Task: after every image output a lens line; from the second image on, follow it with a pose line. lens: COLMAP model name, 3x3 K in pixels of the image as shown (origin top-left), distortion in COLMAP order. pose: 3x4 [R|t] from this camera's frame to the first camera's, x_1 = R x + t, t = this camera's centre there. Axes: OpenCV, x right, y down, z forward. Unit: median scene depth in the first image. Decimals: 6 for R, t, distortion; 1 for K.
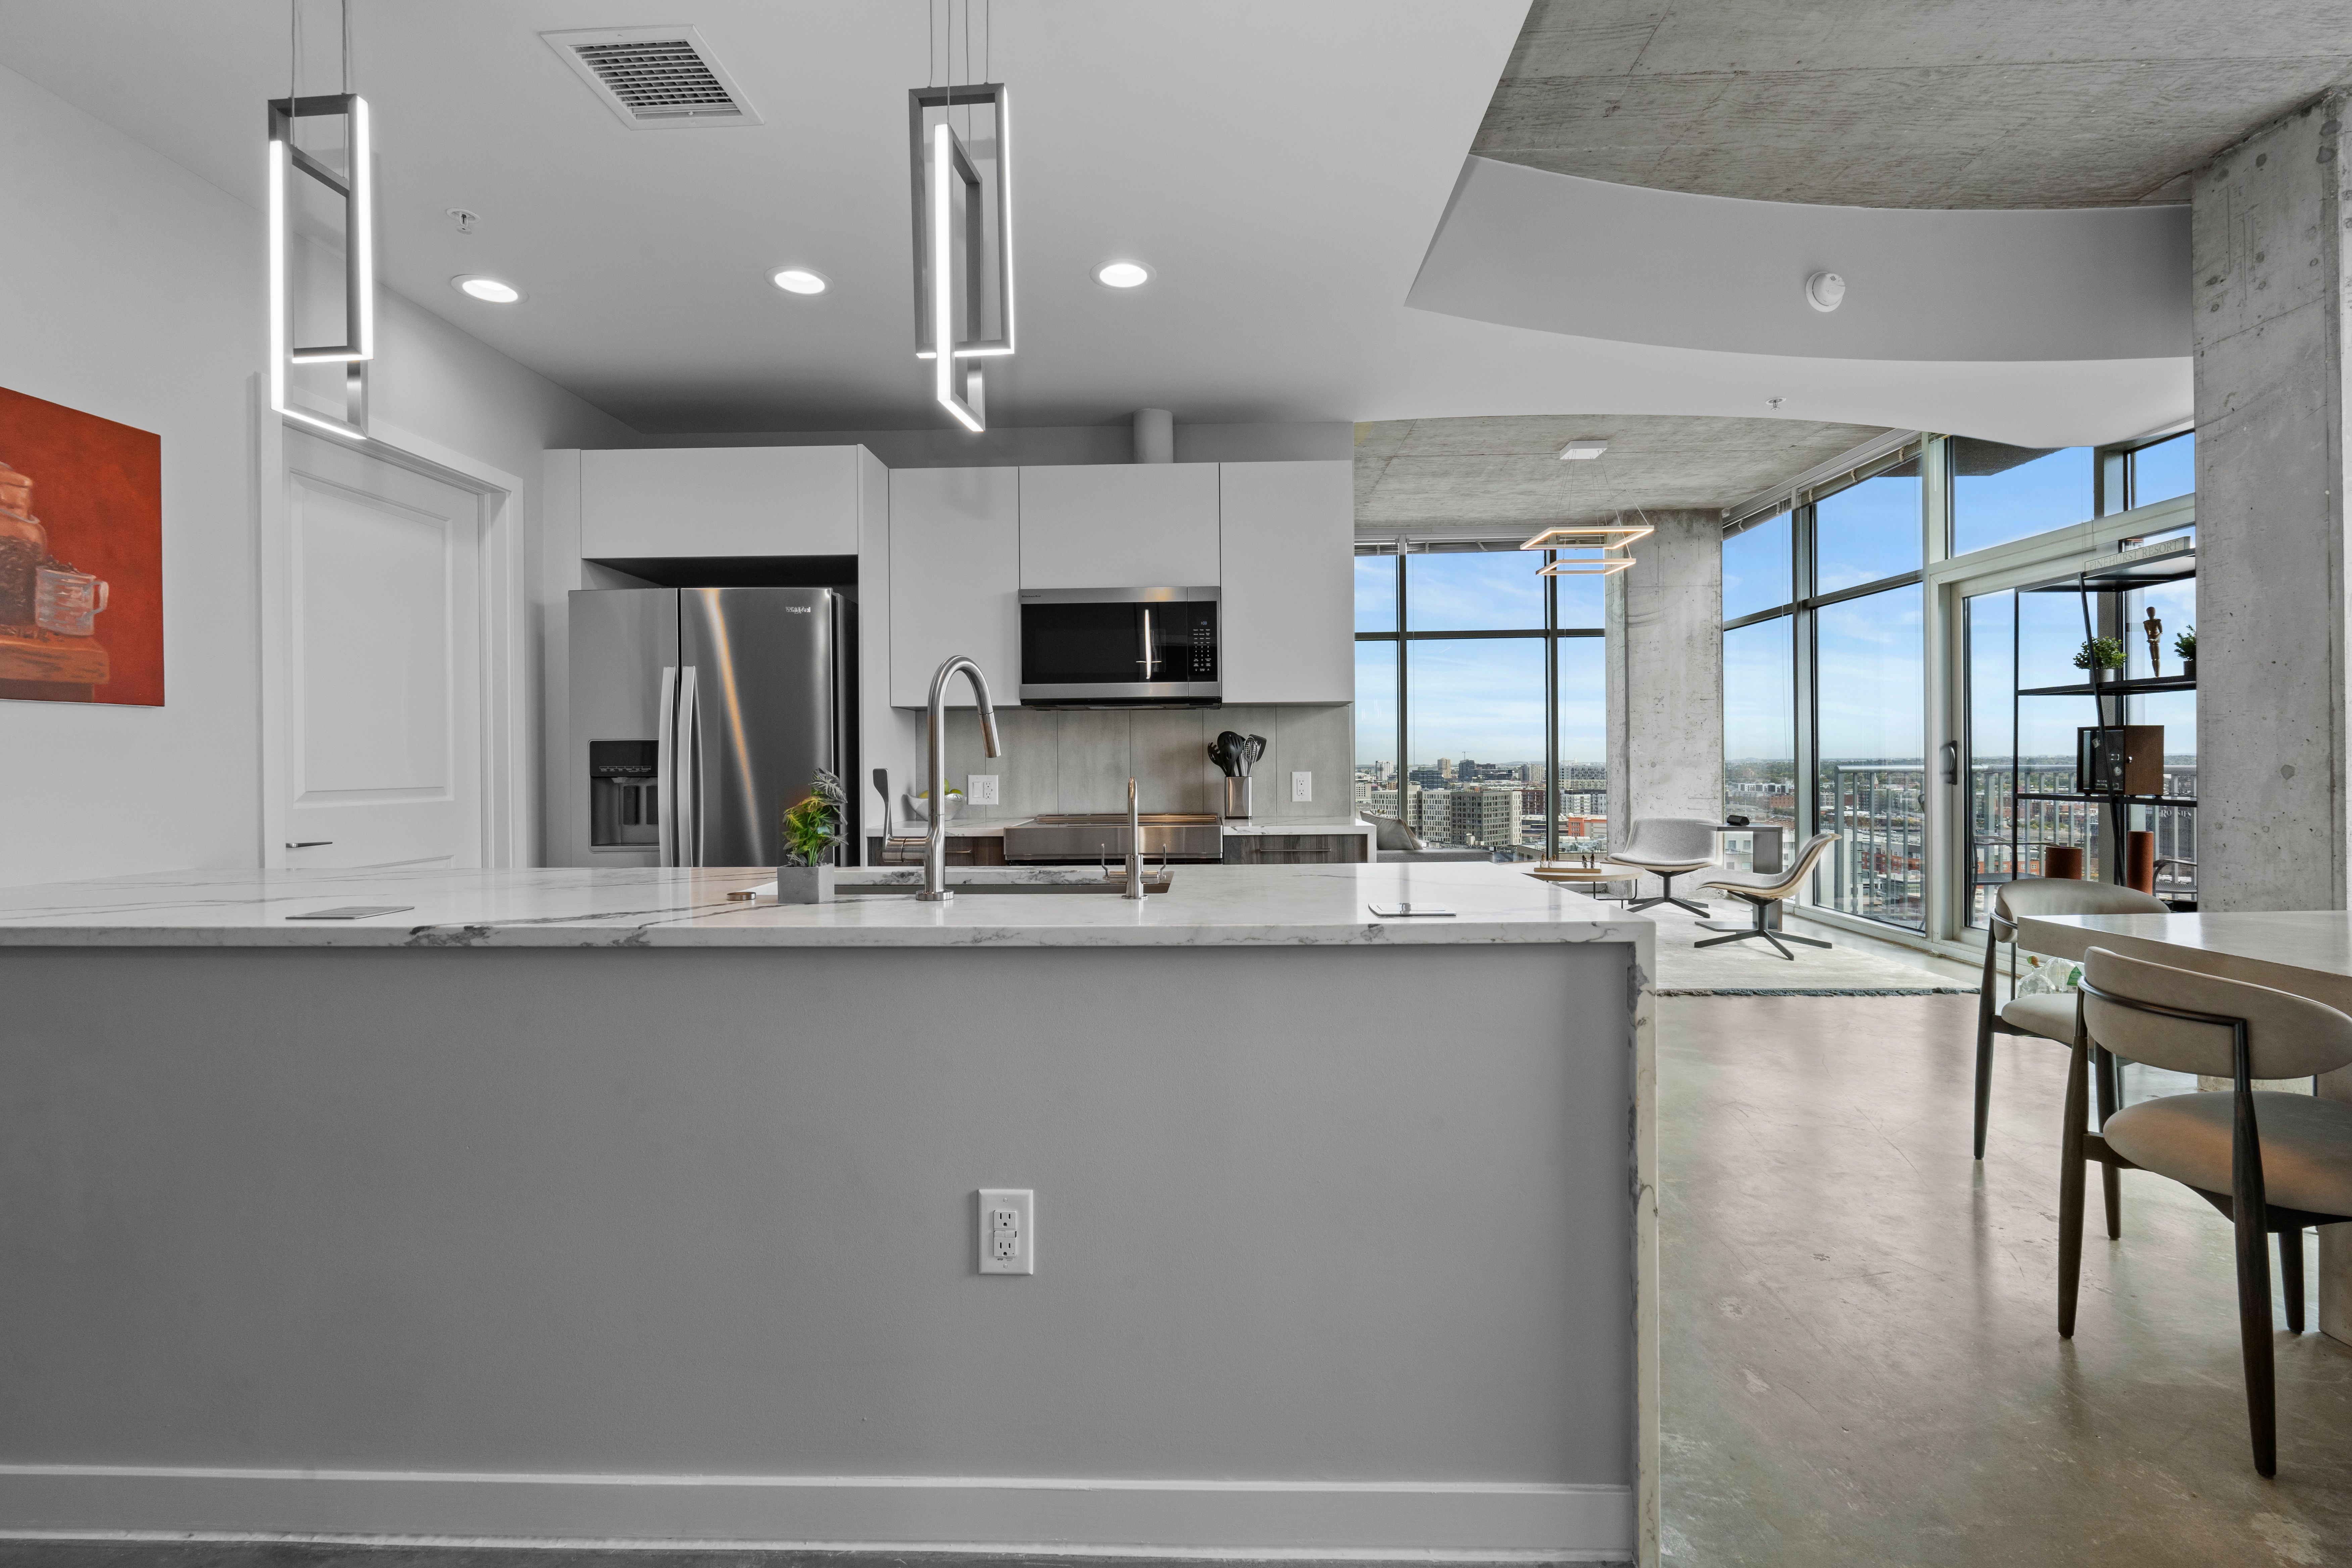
lens RADIAL K [[1036.0, 0, 1180.0], [0, 1036.0, 768.2], [0, 0, 1]] dist [-0.006701, -0.000009]
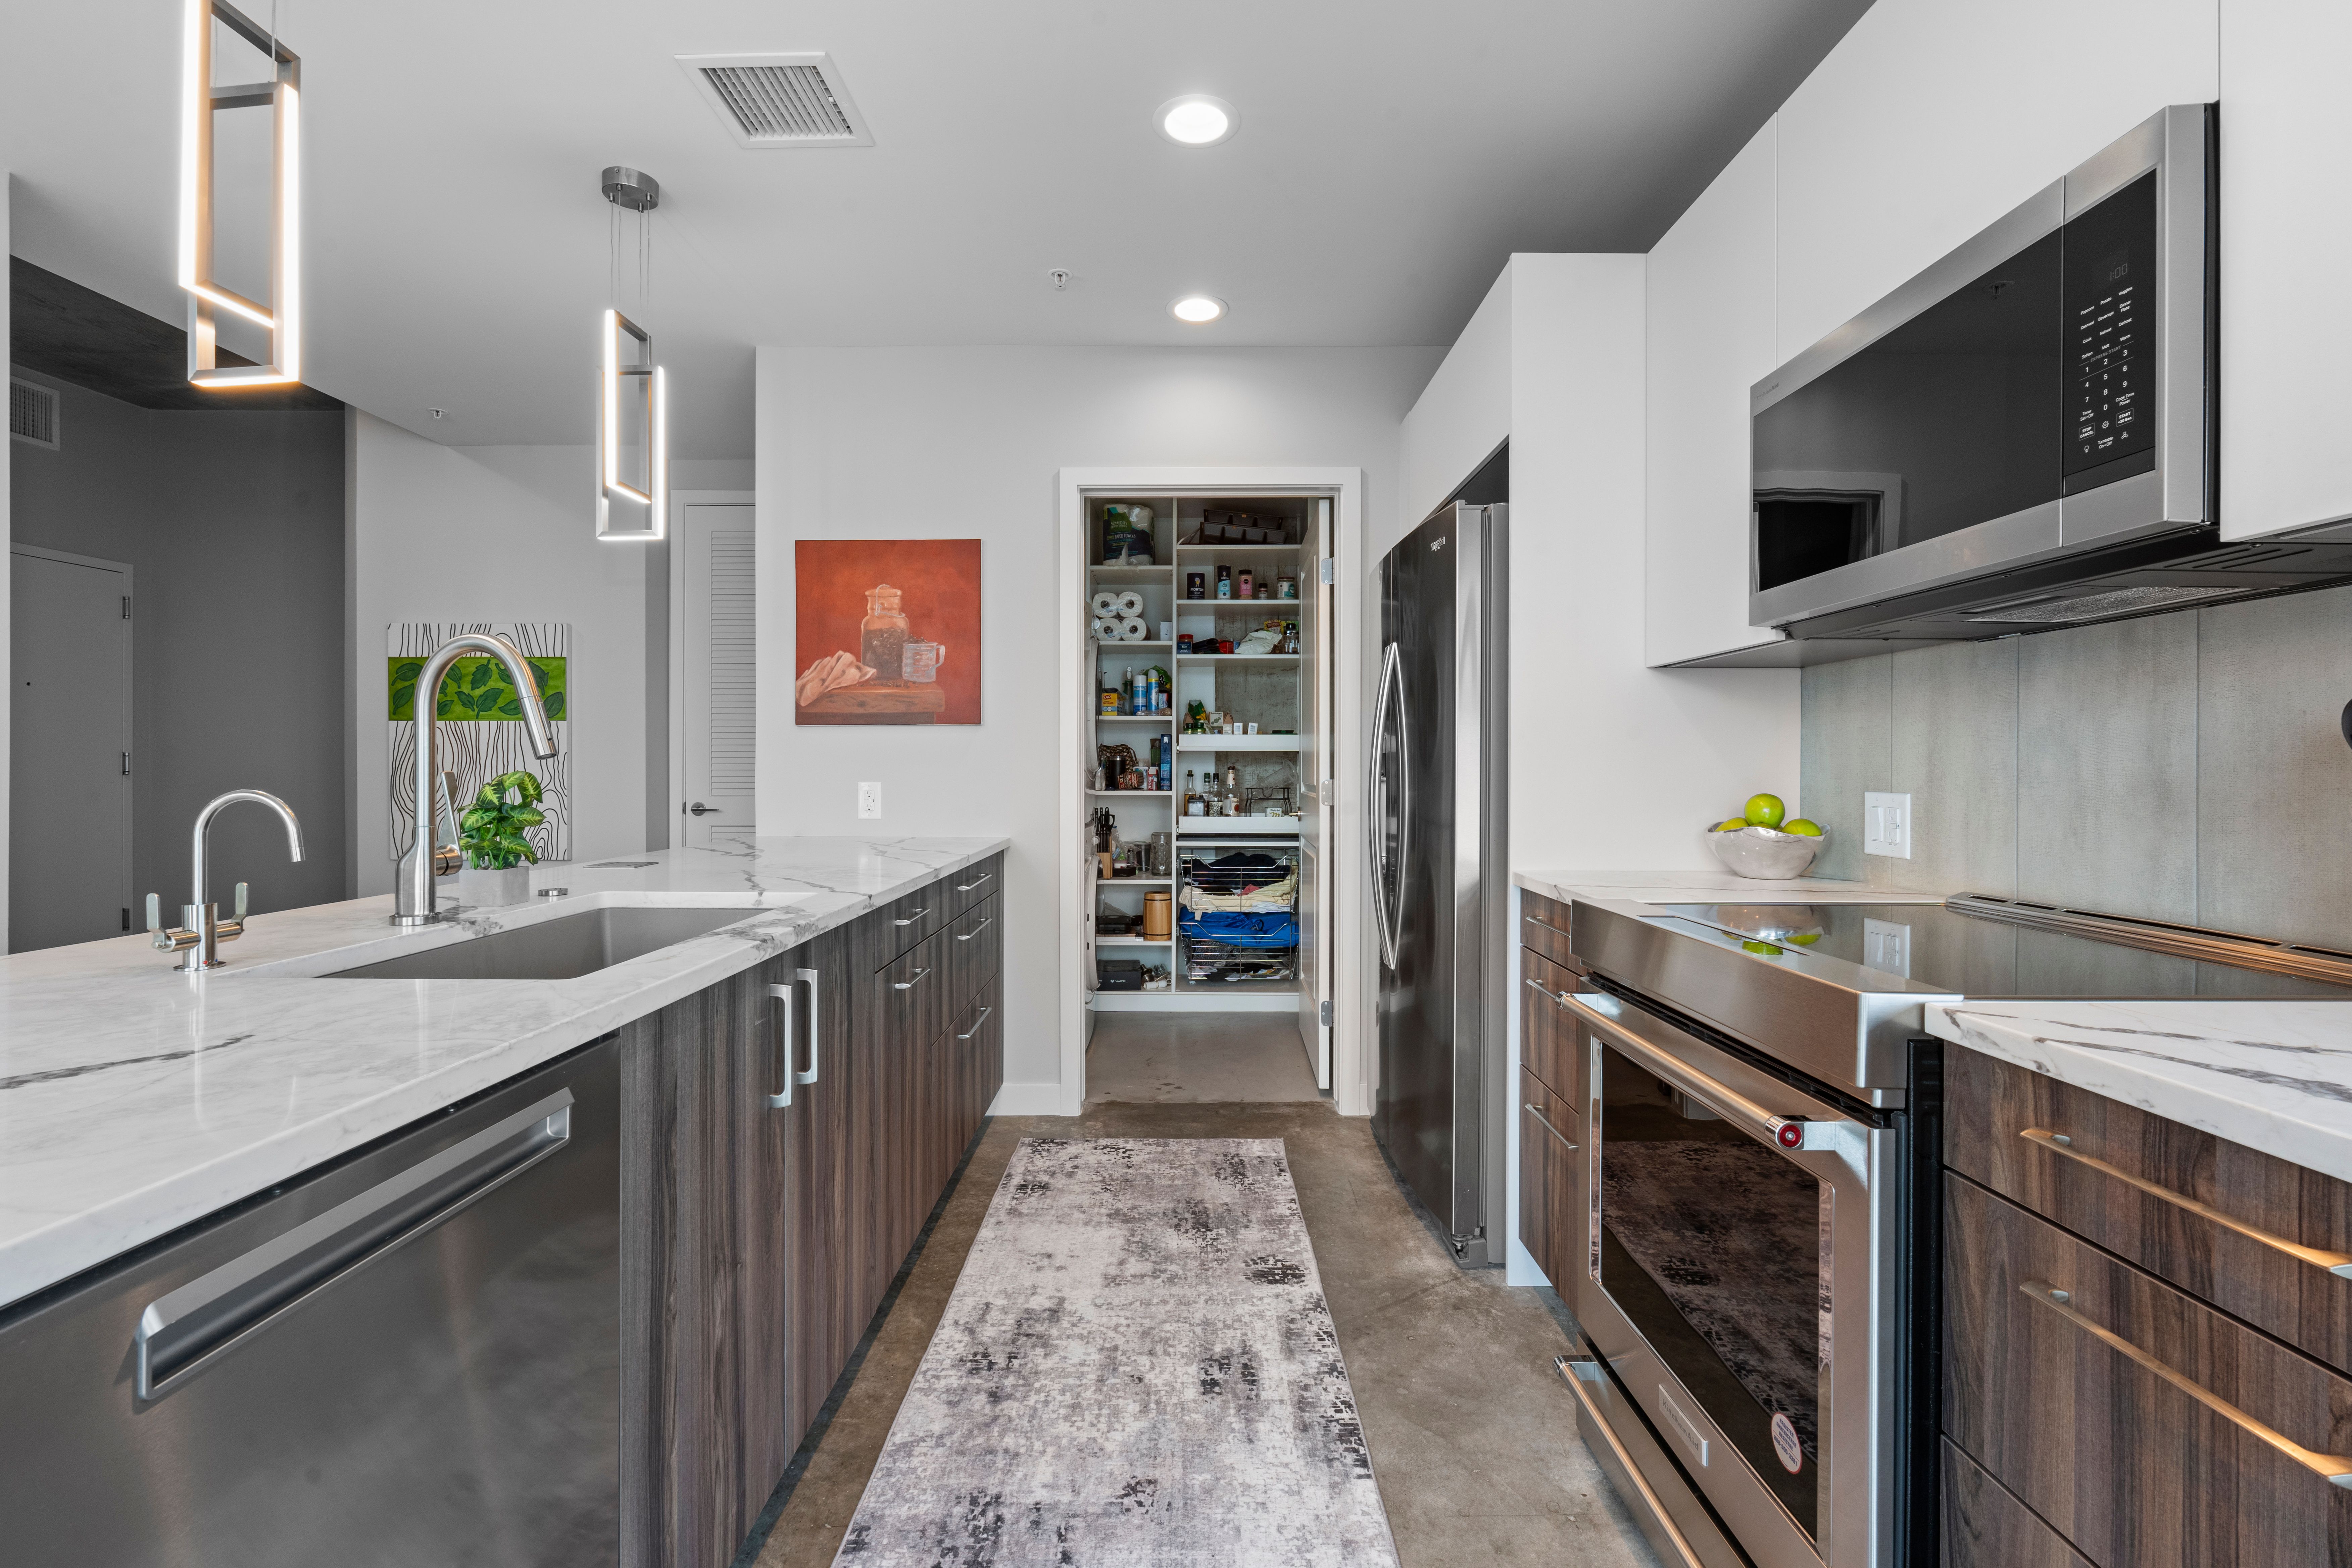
lens RADIAL K [[1036.0, 0, 1180.0], [0, 1036.0, 768.2], [0, 0, 1]] dist [-0.006701, -0.000009]
pose [[0.027494, 0.009668, -0.999575, 0.290695], [-0.005952, 0.999937, 0.009508, -0.007570], [0.999604, 0.005688, 0.027549, 0.729466]]
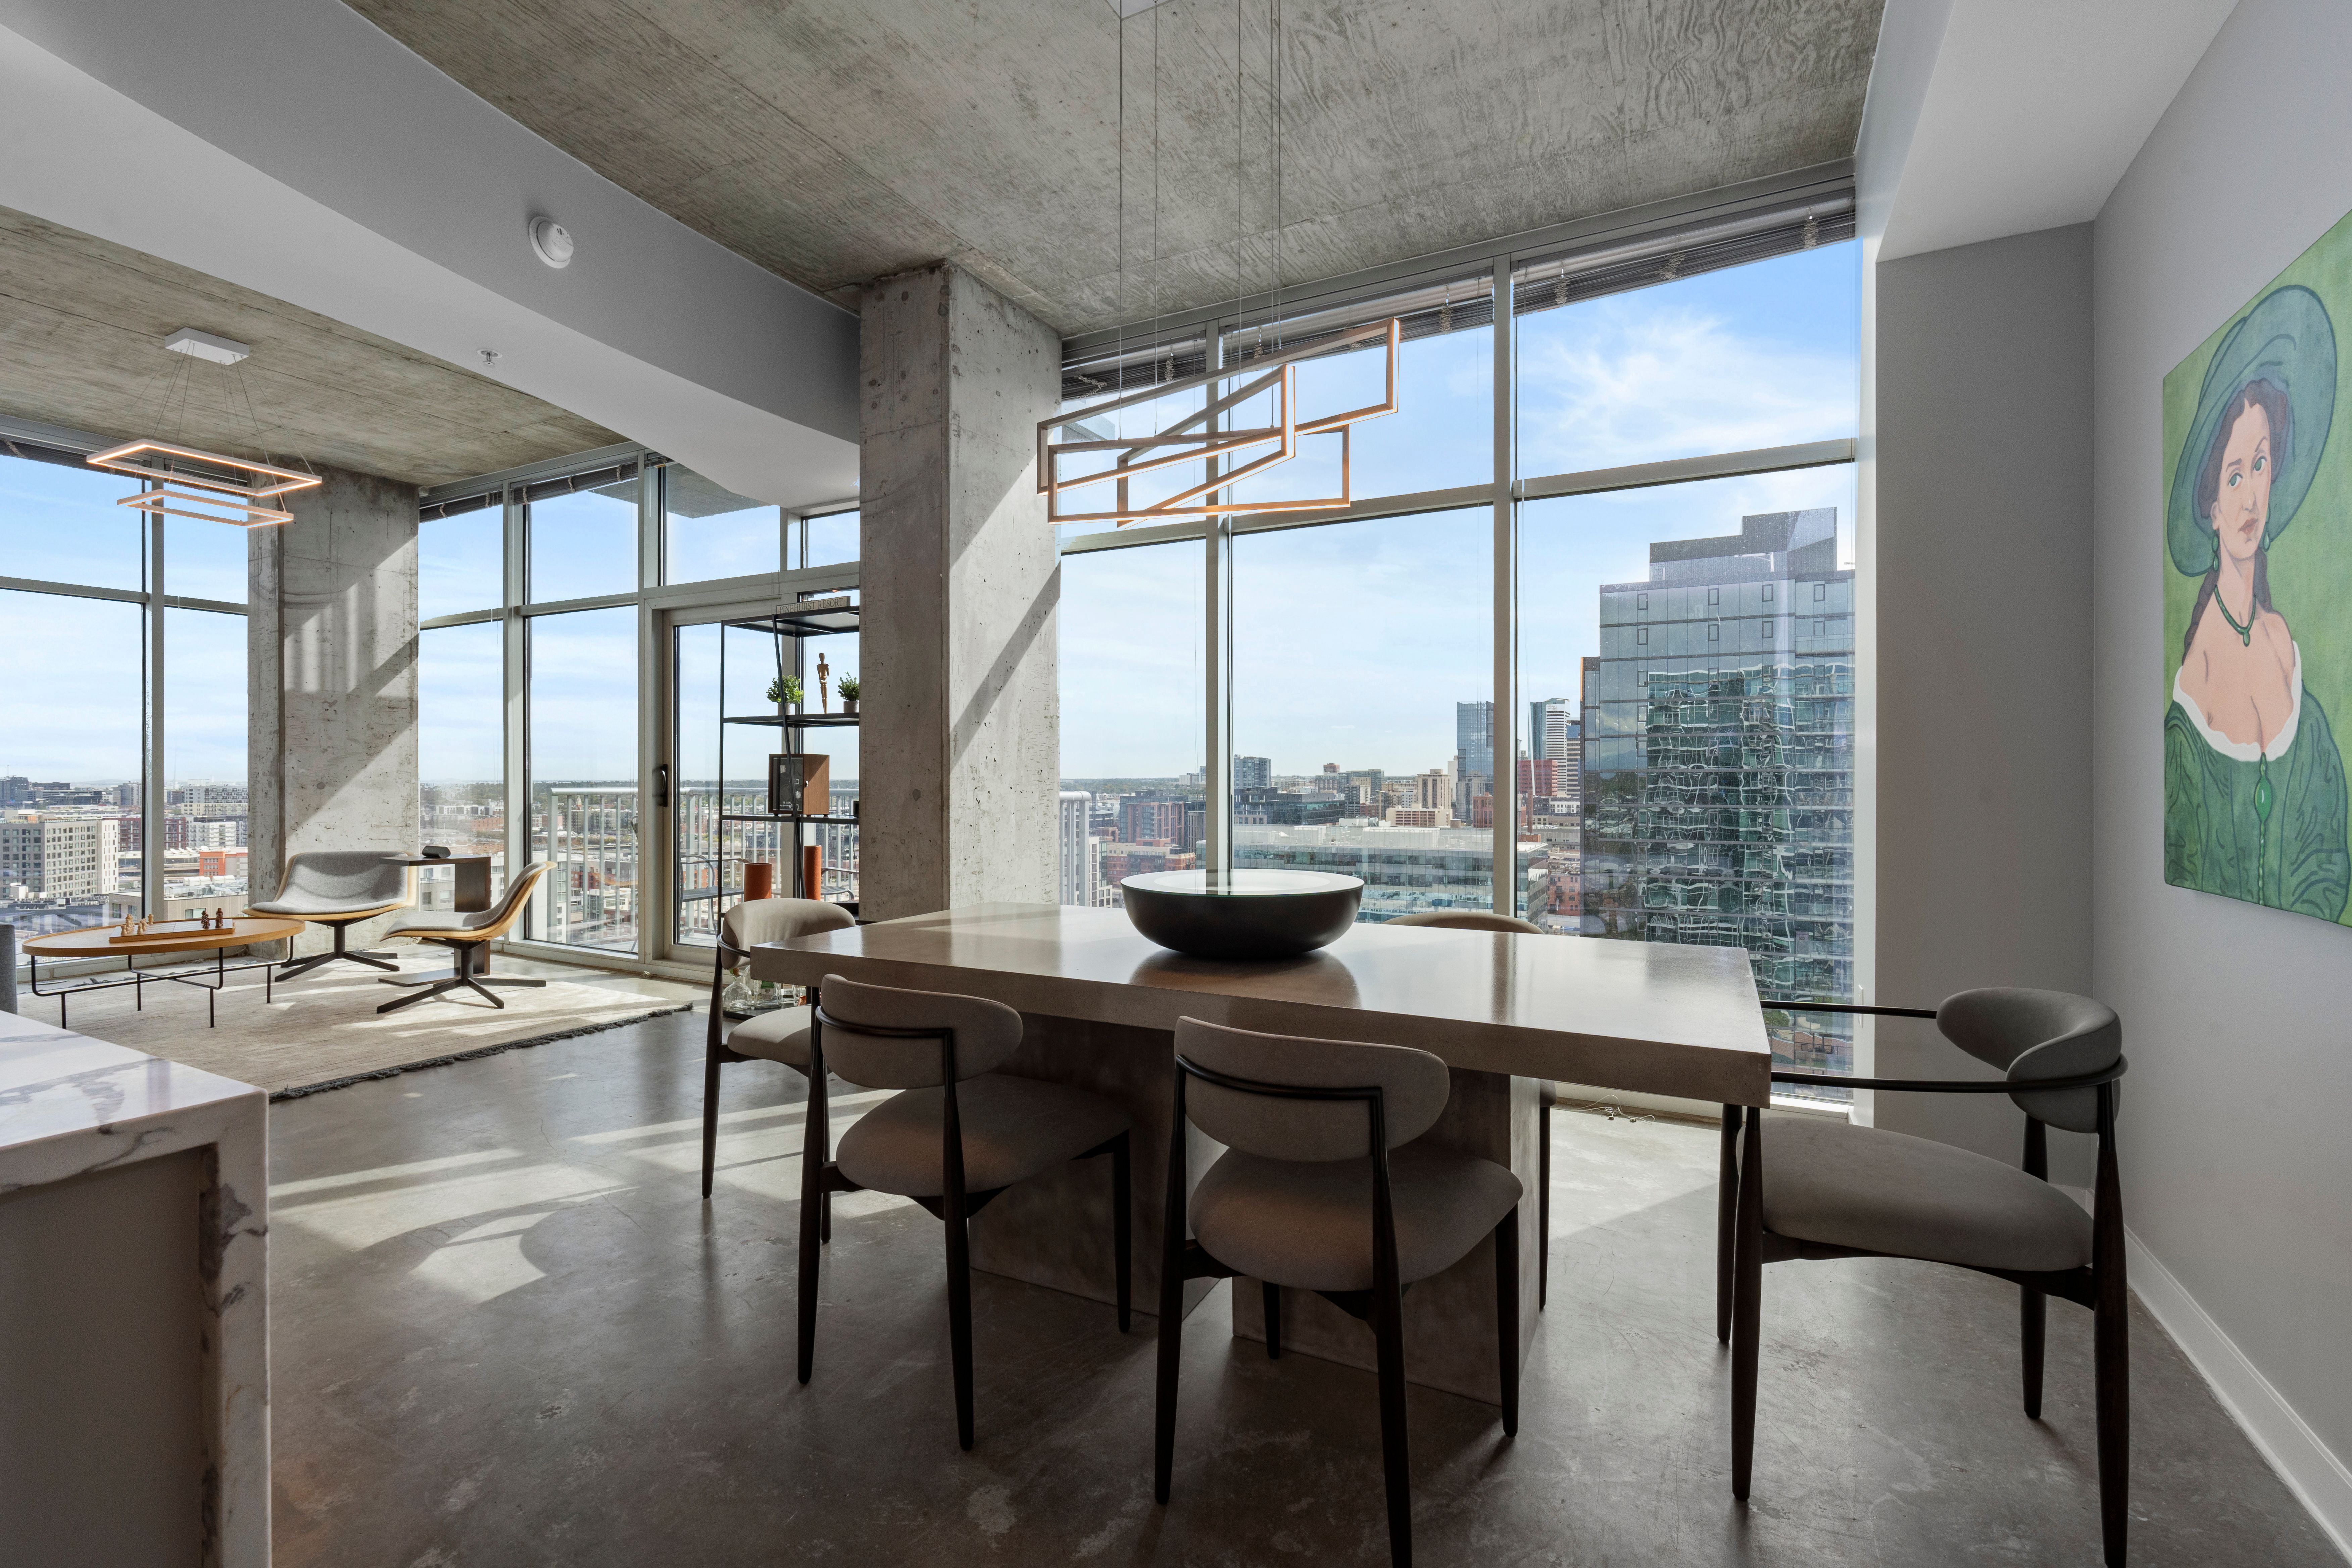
lens RADIAL K [[1037.4, 0, 1179.0], [0, 1037.4, 782.3], [0, 0, 1]] dist [-0.005313, 0.000032]
pose [[0.437886, 0.007342, 0.899001, 0.070566], [-0.001320, 0.999971, -0.007524, -0.001778], [-0.899030, 0.002108, 0.437883, 0.131638]]
